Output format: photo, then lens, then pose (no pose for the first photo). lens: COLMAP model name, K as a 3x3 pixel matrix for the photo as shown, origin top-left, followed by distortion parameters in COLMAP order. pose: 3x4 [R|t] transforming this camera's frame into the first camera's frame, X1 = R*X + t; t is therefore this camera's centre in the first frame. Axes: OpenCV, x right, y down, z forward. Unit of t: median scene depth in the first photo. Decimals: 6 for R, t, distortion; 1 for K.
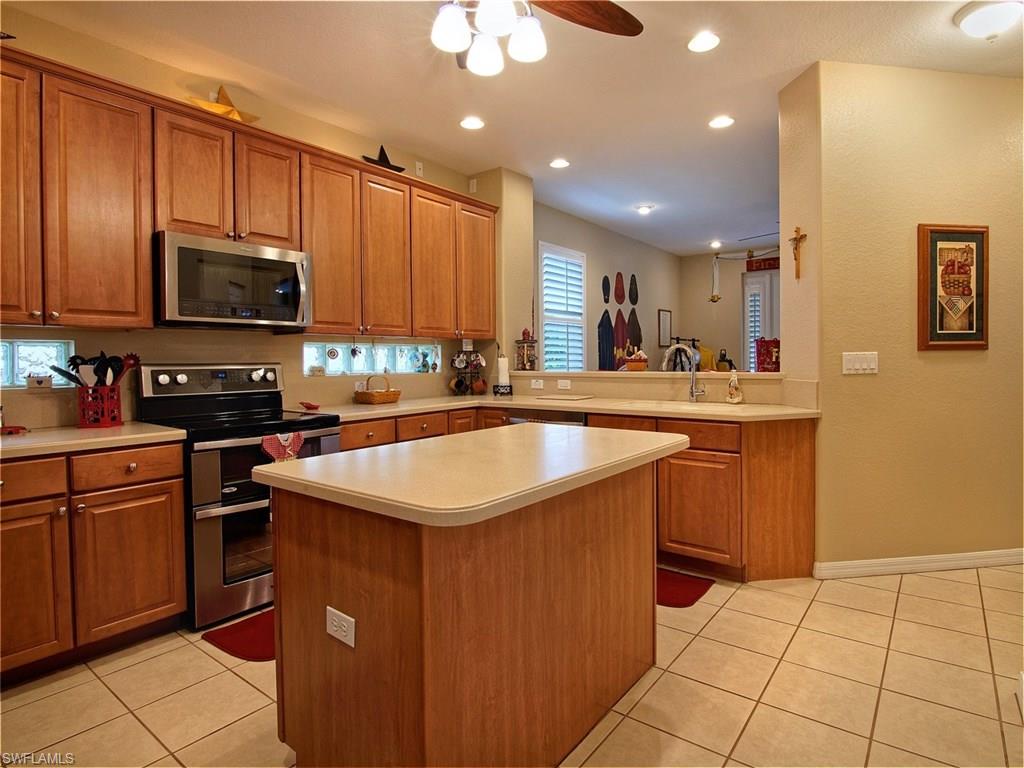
lens RADIAL K [[556.8, 0, 516.8], [0, 556.8, 369.5], [0, 0, 1]] dist [-0.024944, 0.000166]
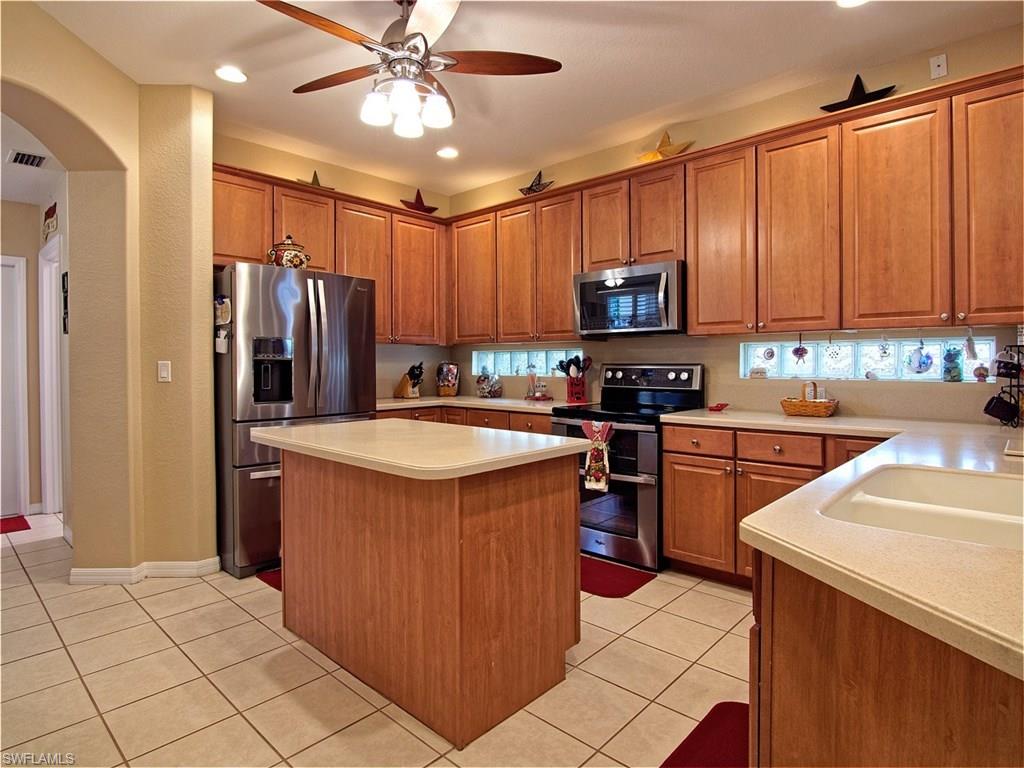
lens RADIAL K [[556.8, 0, 516.8], [0, 556.8, 369.5], [0, 0, 1]] dist [-0.024944, 0.000166]
pose [[-0.083270, 0.021709, -0.996291, 0.673940], [-0.012743, 0.999658, 0.022847, -0.021560], [0.996446, 0.014598, -0.082964, 0.753605]]
